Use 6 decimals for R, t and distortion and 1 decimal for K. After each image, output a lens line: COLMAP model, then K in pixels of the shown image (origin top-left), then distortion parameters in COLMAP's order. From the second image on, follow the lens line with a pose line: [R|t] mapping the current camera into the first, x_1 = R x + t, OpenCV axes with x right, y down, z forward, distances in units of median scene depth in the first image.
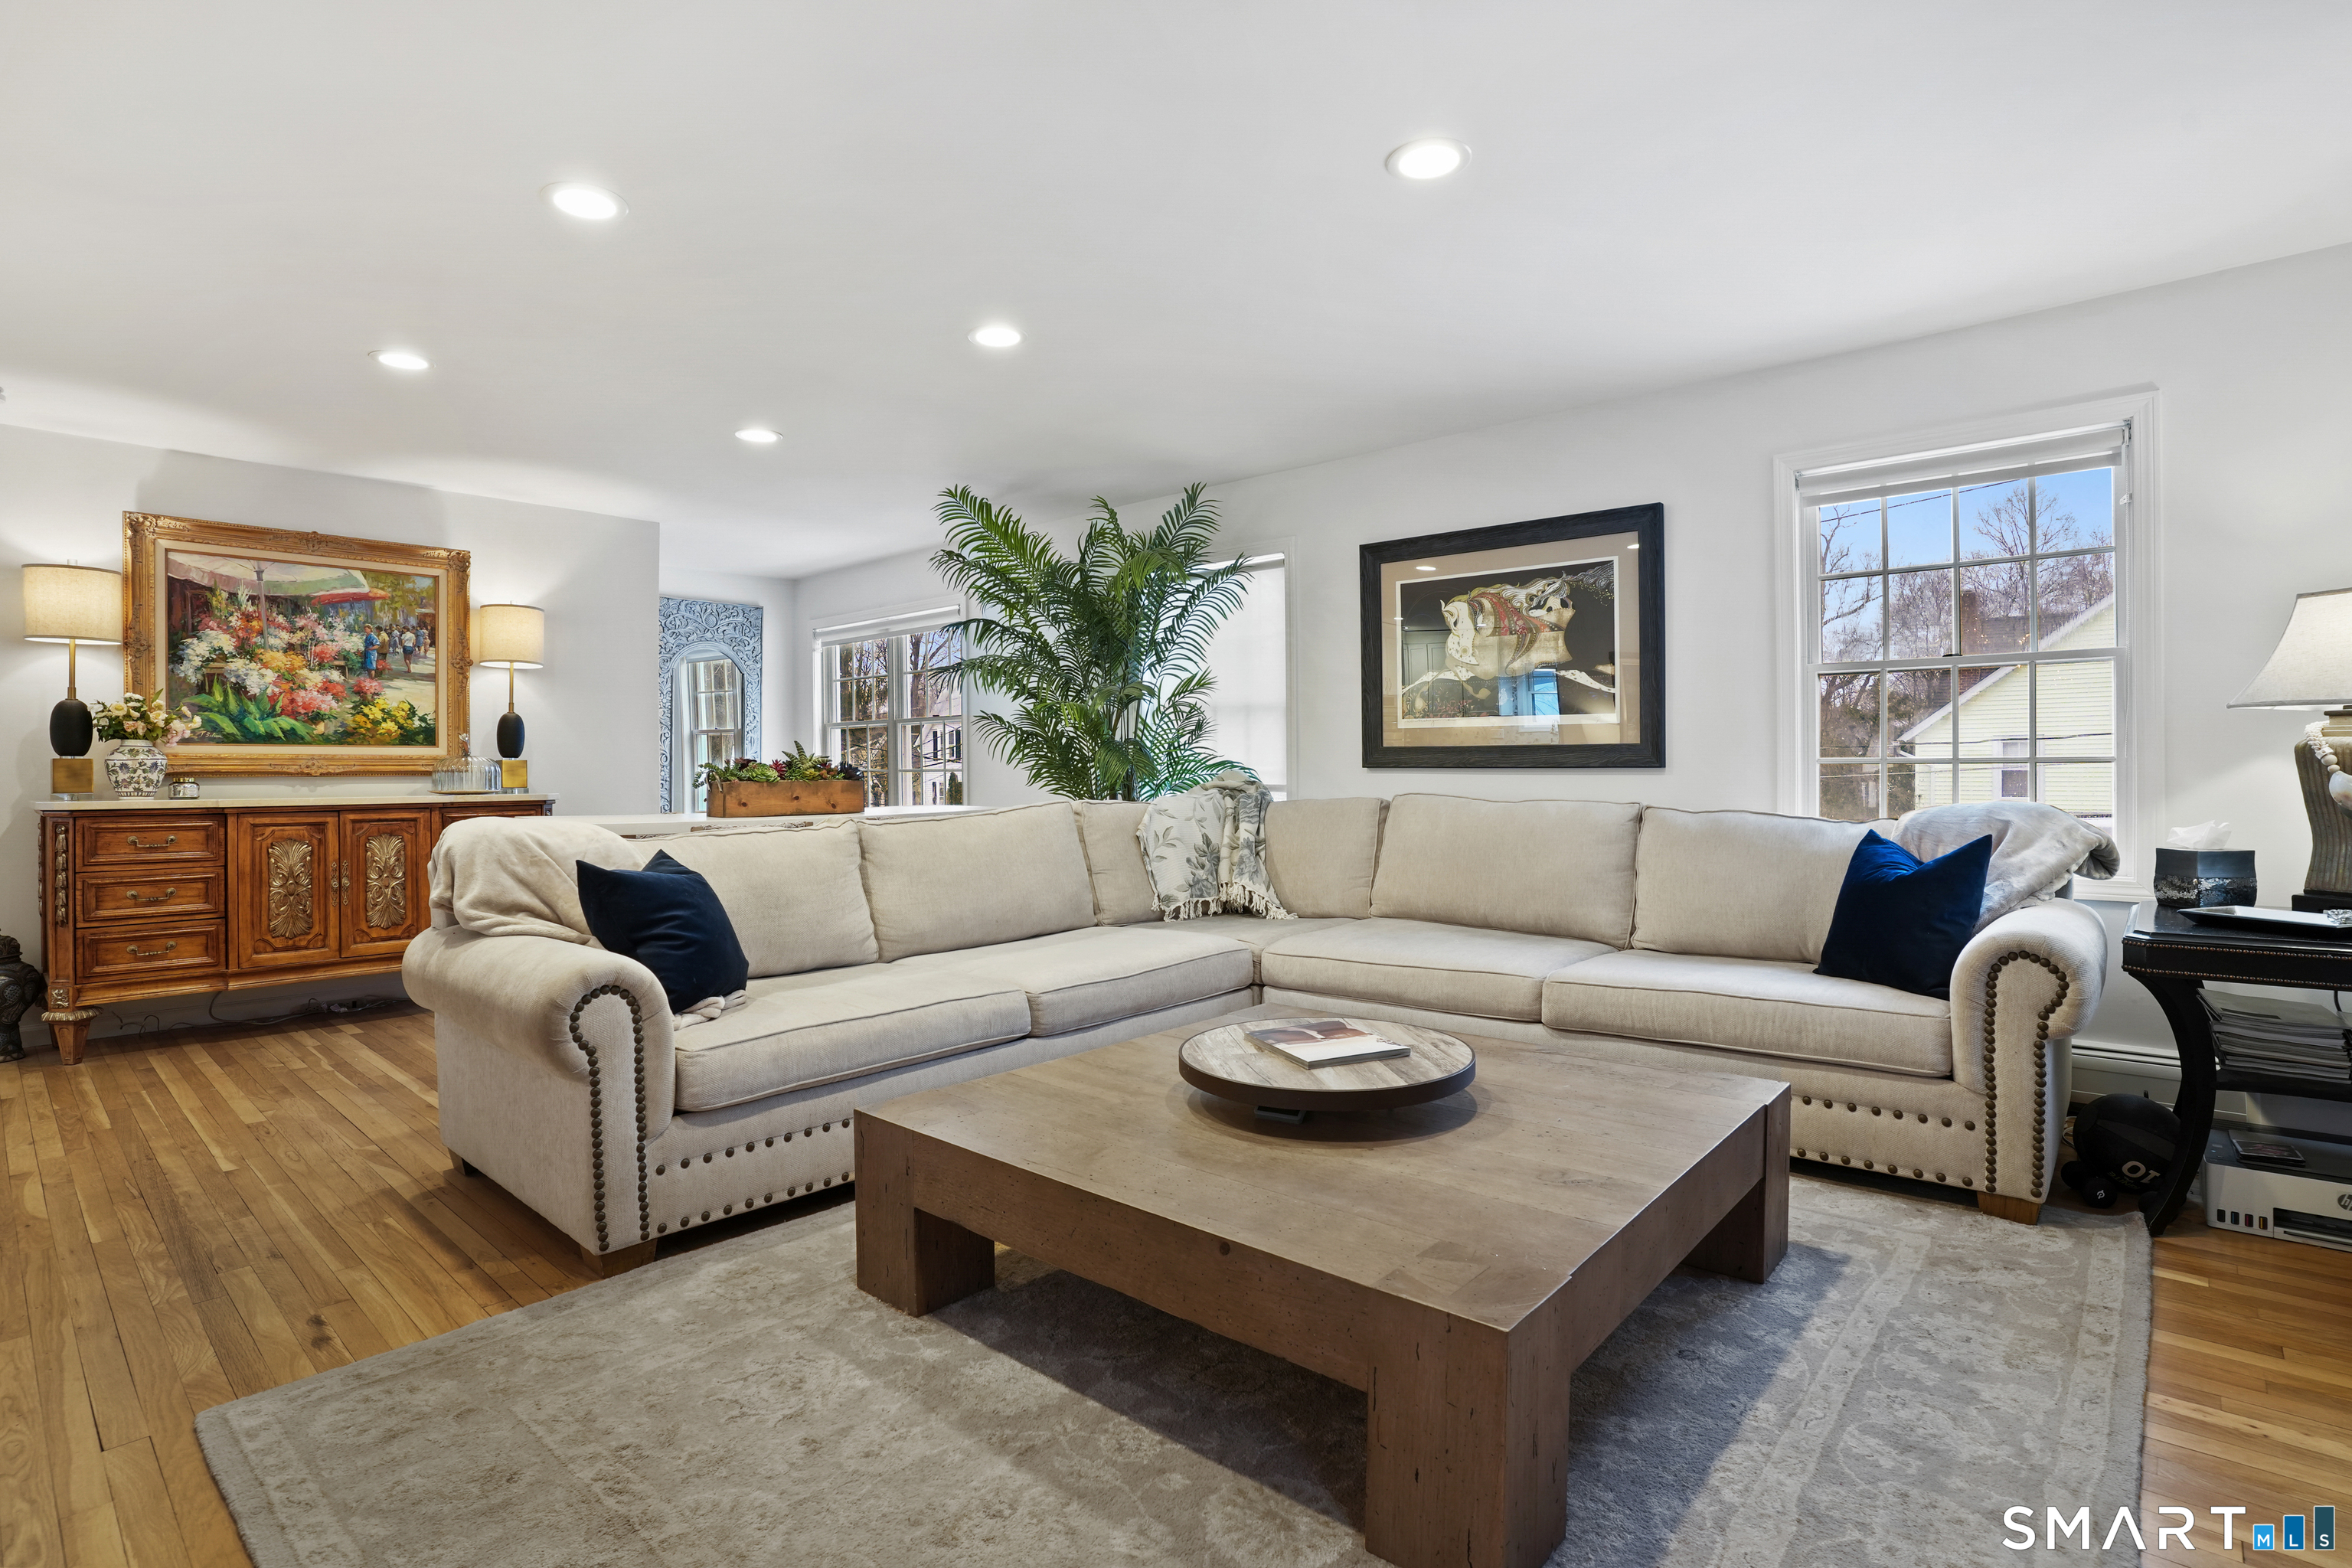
lens RADIAL K [[1165.6, 0, 1186.4], [0, 1165.6, 787.7], [0, 0, 1]] dist [-0.088124, 0.046422]
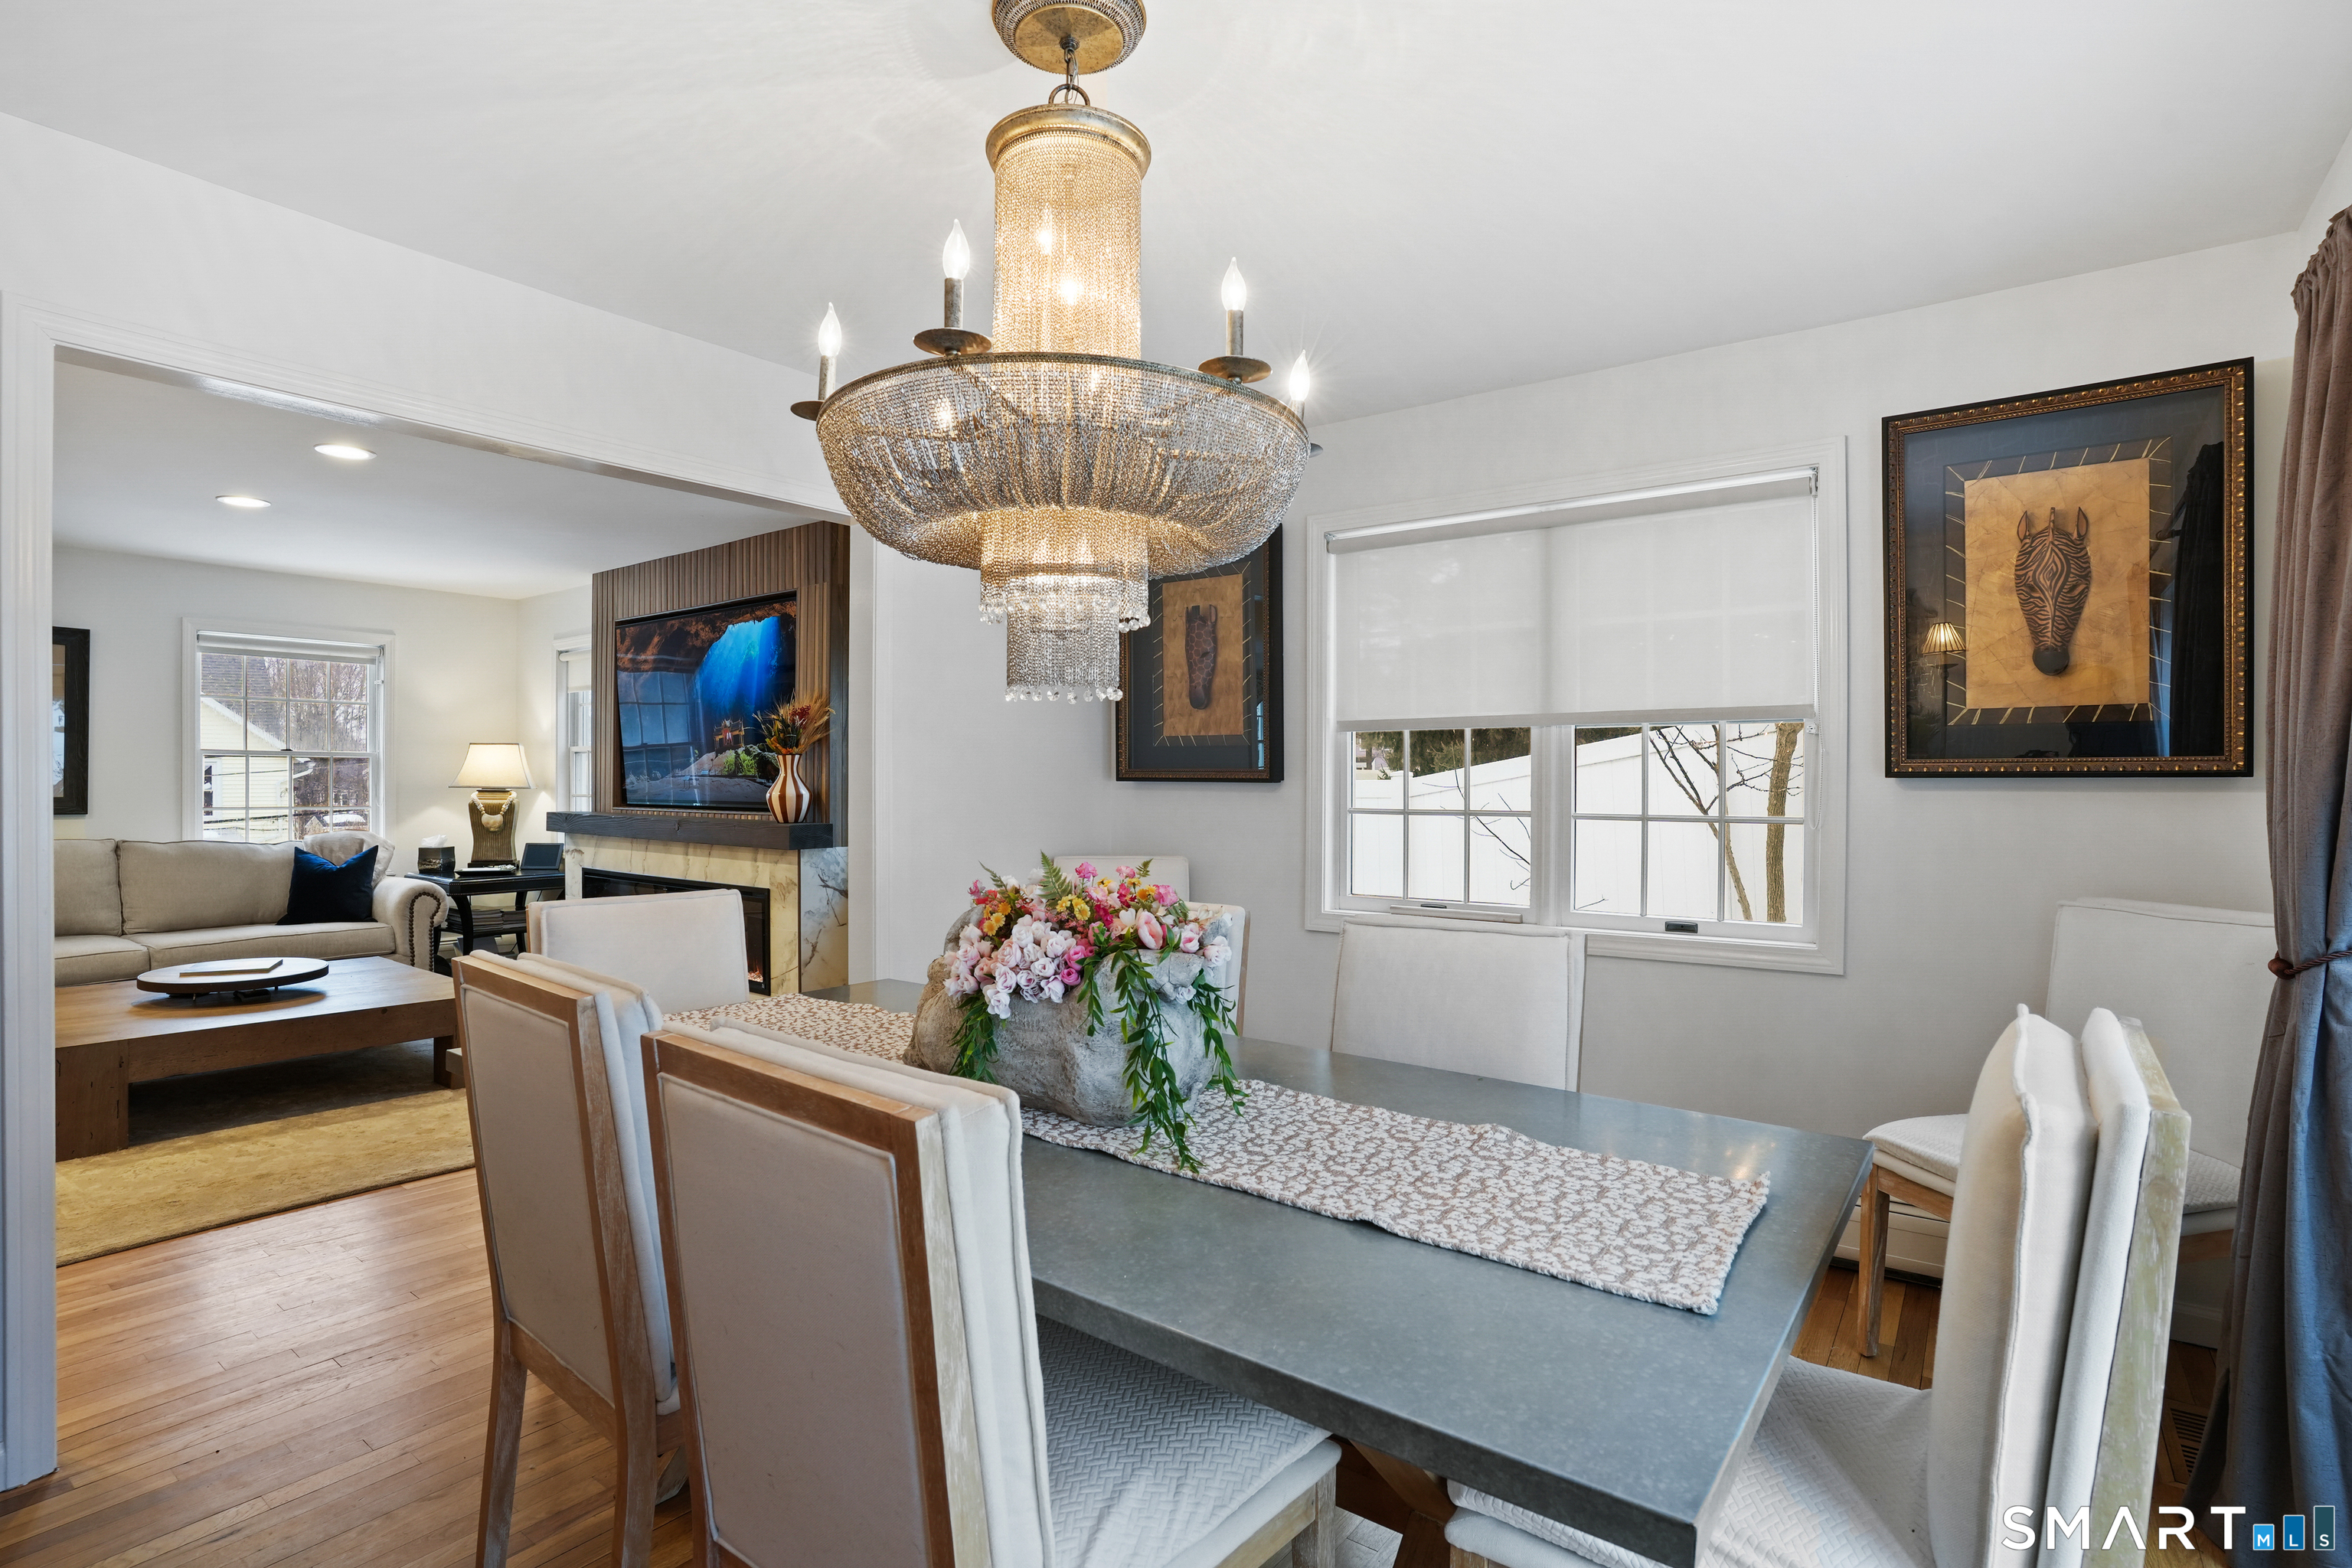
lens RADIAL K [[1165.6, 0, 1186.4], [0, 1165.6, 787.7], [0, 0, 1]] dist [-0.088124, 0.046422]
pose [[-0.088709, -0.001436, 0.996057, -1.590047], [0.008224, 0.999964, 0.002174, -0.061061], [-0.996024, 0.008385, -0.088694, -0.358637]]
